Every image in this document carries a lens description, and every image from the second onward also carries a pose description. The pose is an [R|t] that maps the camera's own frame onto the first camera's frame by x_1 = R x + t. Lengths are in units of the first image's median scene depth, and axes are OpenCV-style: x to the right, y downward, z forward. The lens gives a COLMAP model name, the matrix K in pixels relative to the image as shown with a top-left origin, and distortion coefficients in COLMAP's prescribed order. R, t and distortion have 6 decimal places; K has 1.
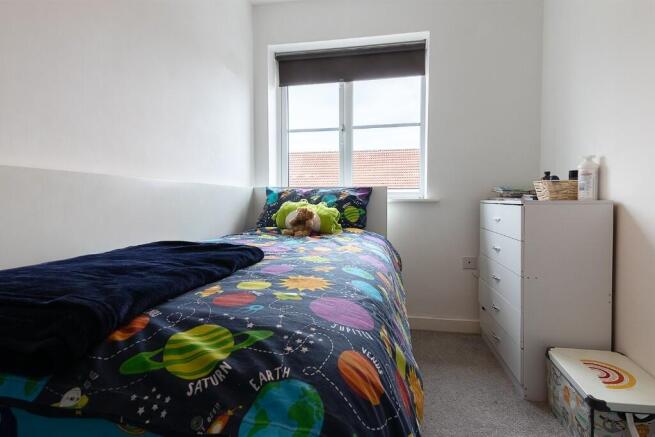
lens RADIAL K [[351.6, 0, 328.9], [0, 351.6, 210.0], [0, 0, 1]] dist [0.034248, -0.028192]
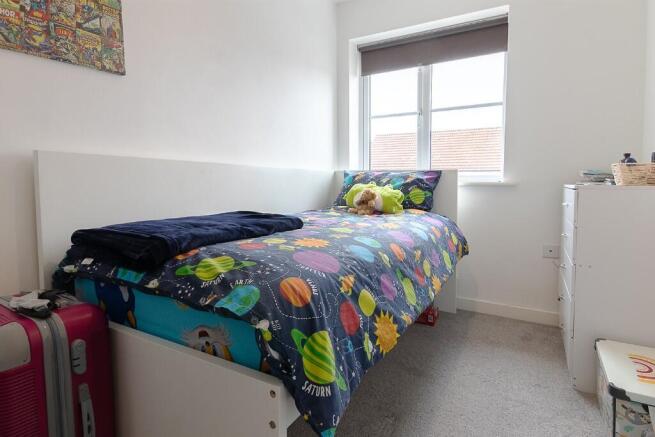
lens RADIAL K [[364.0, 0, 327.5], [0, 364.0, 218.5], [0, 0, 1]] dist [-0.001425, -0.001367]
pose [[0.938776, 0.043083, -0.341824, 0.193273], [-0.019731, 0.997245, 0.071505, 0.005675], [0.343963, -0.060383, 0.937040, -0.117016]]
